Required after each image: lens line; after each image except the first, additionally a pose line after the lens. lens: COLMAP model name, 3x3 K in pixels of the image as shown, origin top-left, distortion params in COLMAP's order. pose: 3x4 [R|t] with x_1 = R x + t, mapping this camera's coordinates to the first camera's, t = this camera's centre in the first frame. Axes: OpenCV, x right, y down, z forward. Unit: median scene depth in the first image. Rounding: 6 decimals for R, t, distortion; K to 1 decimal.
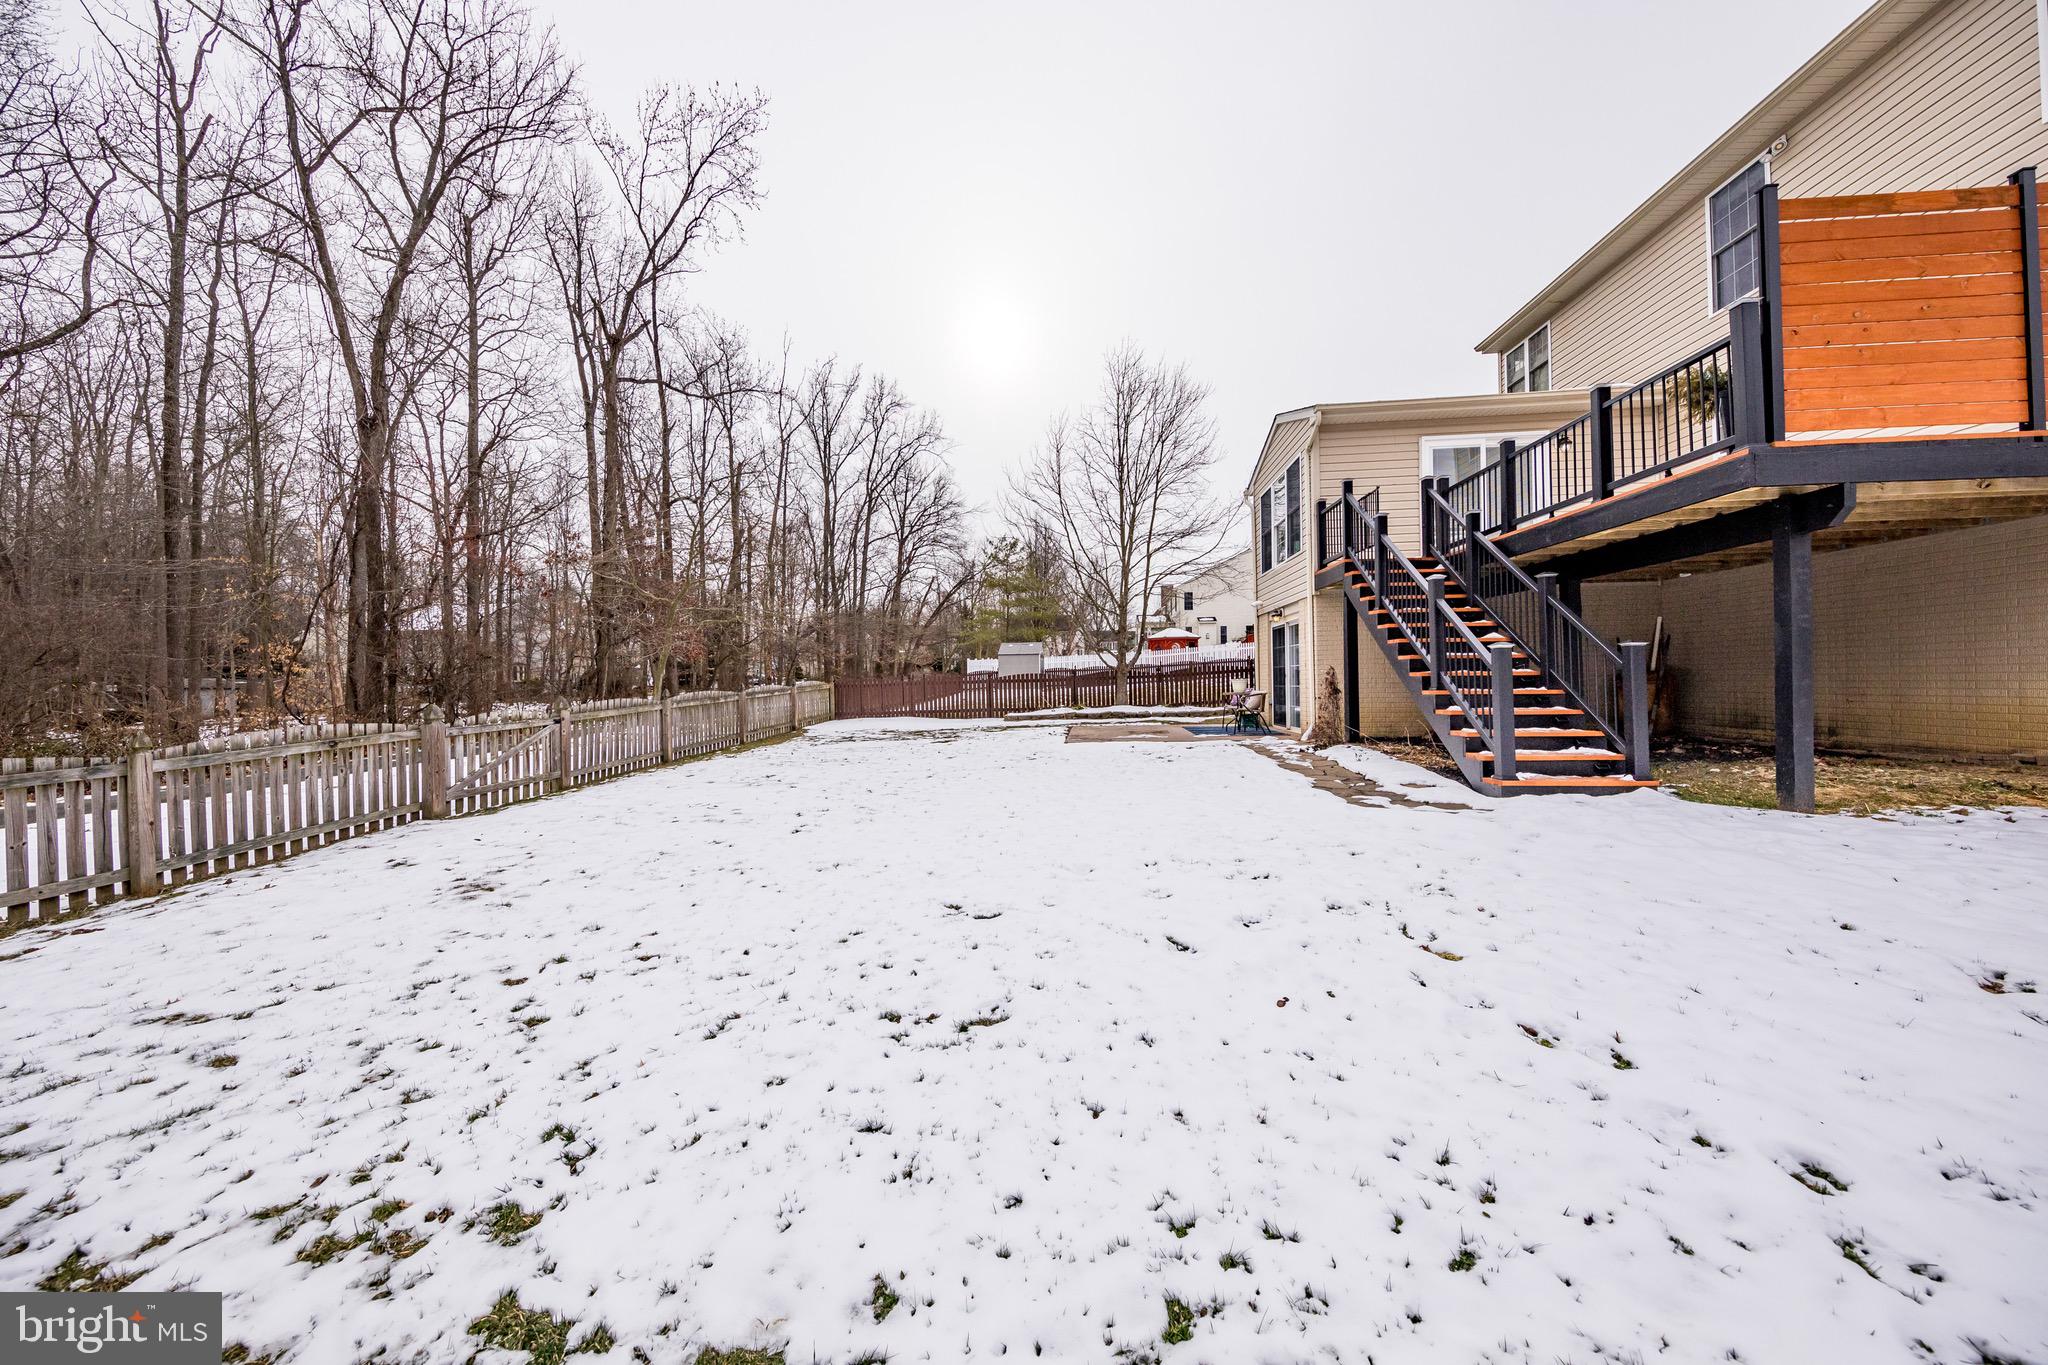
lens RADIAL K [[645.7, 0, 1014.4], [0, 645.7, 680.3], [0, 0, 1]] dist [-0.000926, -0.000203]
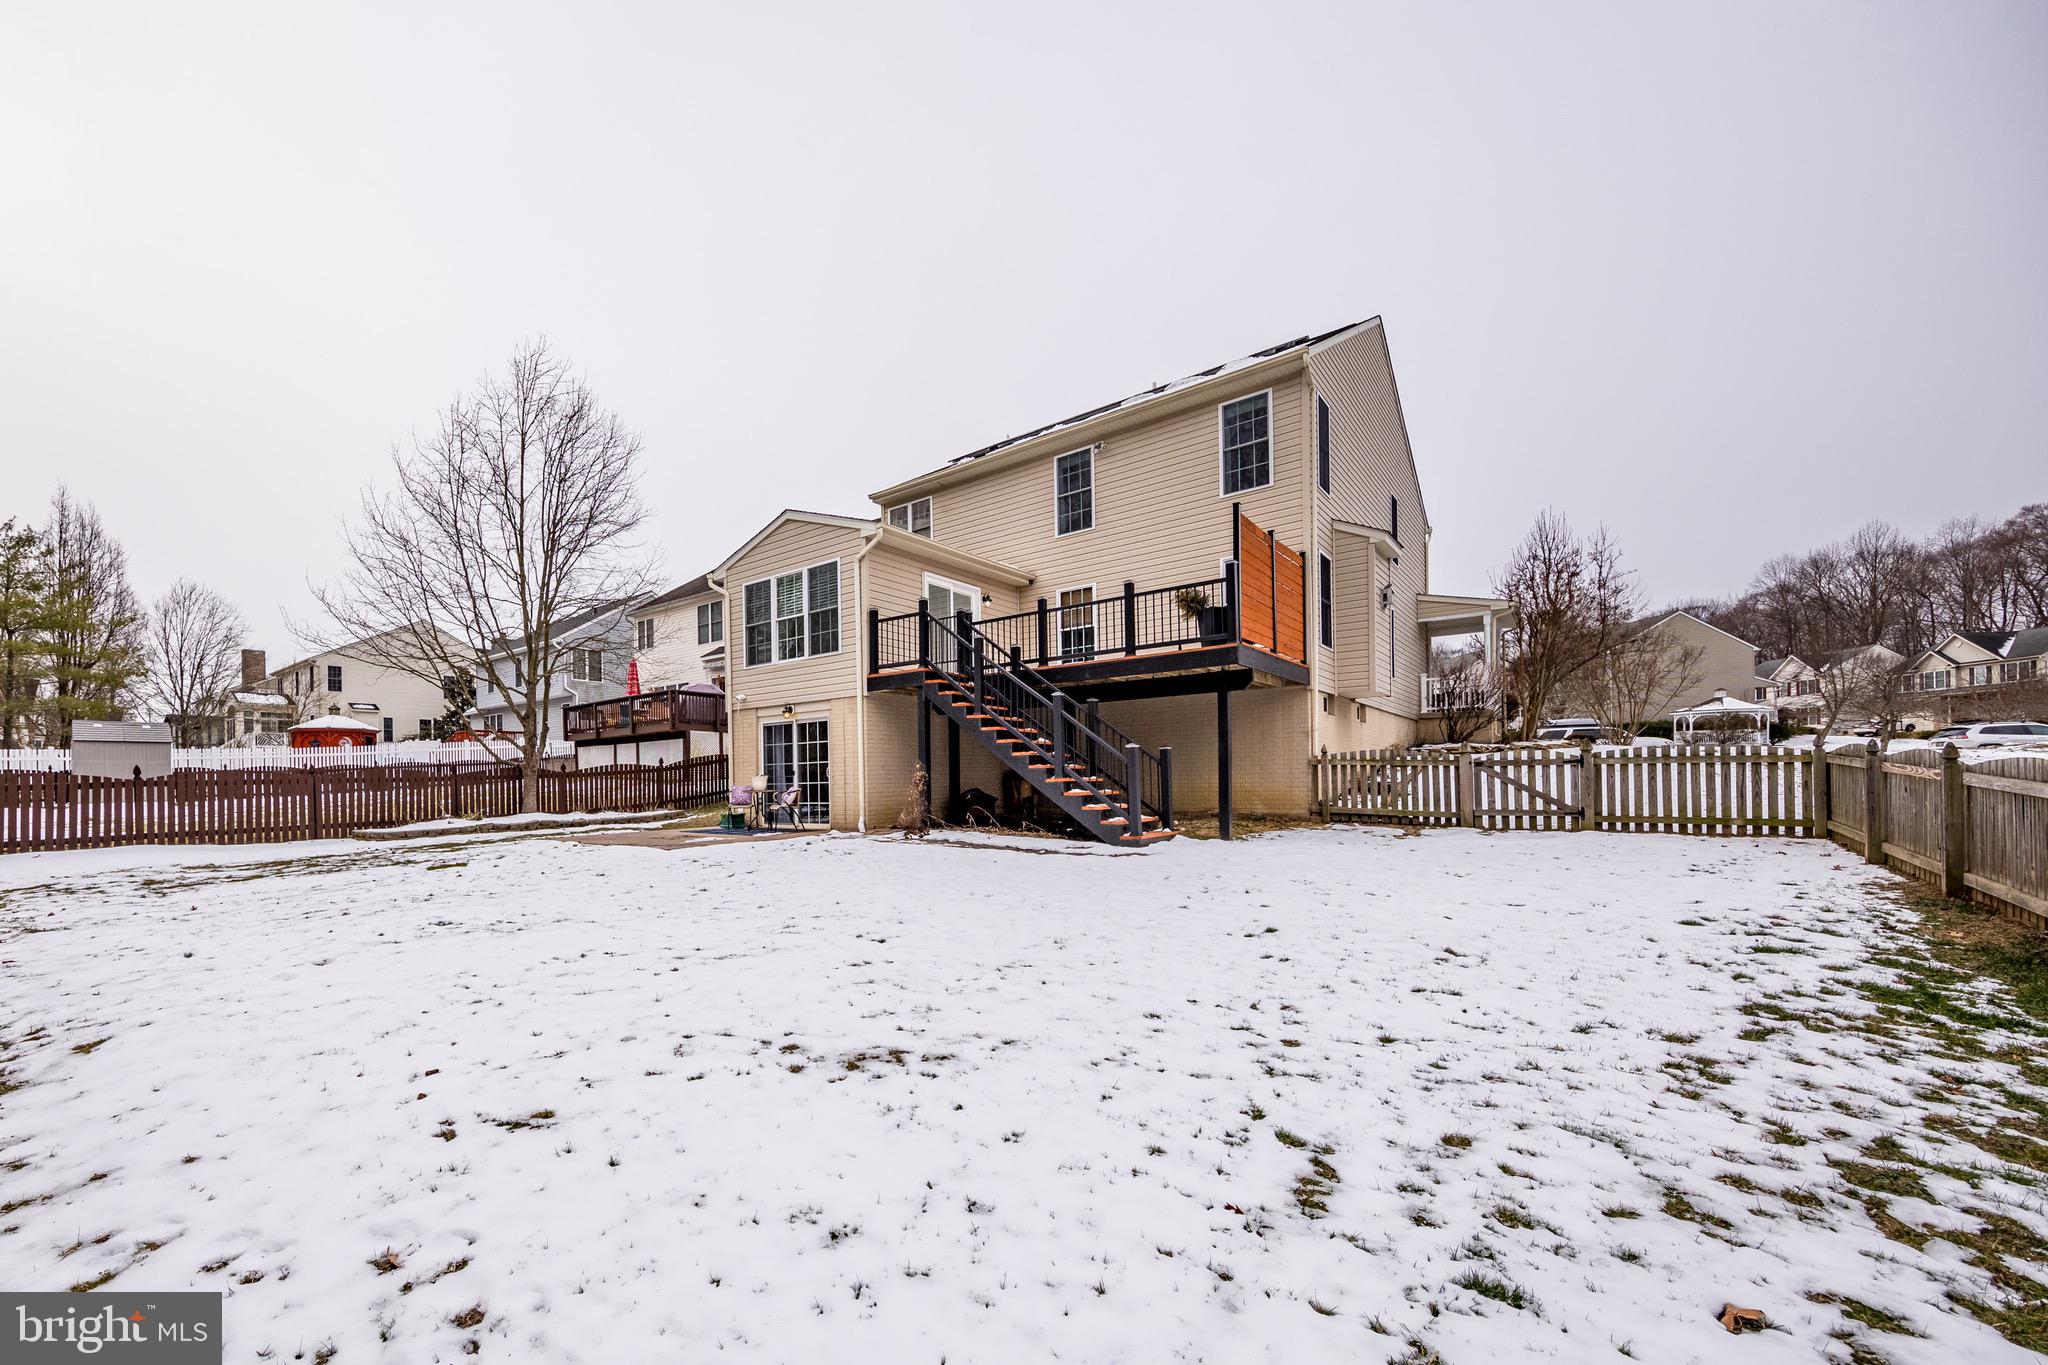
lens RADIAL K [[679.4, 0, 1022.6], [0, 679.4, 777.7], [0, 0, 1]] dist [0.000132, -0.000033]
pose [[0.605626, 0.003350, 0.795743, -0.555704], [0.003495, 0.999970, -0.006870, 0.025644], [-0.795742, 0.006942, 0.605596, 0.218028]]
